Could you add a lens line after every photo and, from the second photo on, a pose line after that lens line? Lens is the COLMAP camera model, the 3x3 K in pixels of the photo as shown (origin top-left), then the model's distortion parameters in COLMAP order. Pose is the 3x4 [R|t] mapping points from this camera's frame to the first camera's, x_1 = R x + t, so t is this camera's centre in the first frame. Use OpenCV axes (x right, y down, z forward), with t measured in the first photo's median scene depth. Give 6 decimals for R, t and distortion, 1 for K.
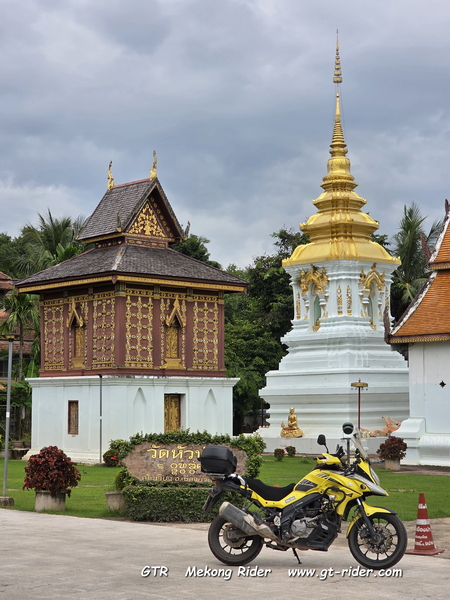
lens RADIAL K [[1214.8, 0, 224.0], [0, 1214.8, 297.7], [0, 0, 1]] dist [-0.024758, 0.000000]
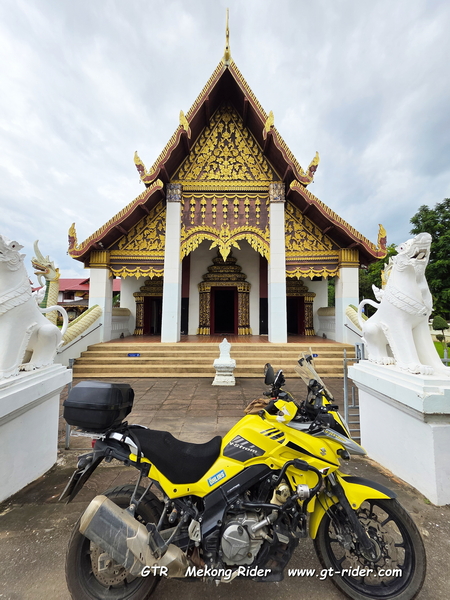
lens RADIAL K [[239.8, 0, 230.6], [0, 239.8, 298.2], [0, 0, 1]] dist [0.001737, 0.000147]
pose [[0.970480, 0.013463, 0.240807, 0.009877], [-0.014851, 0.999882, 0.003951, 0.024557], [-0.240726, -0.007411, 0.970565, 0.273965]]
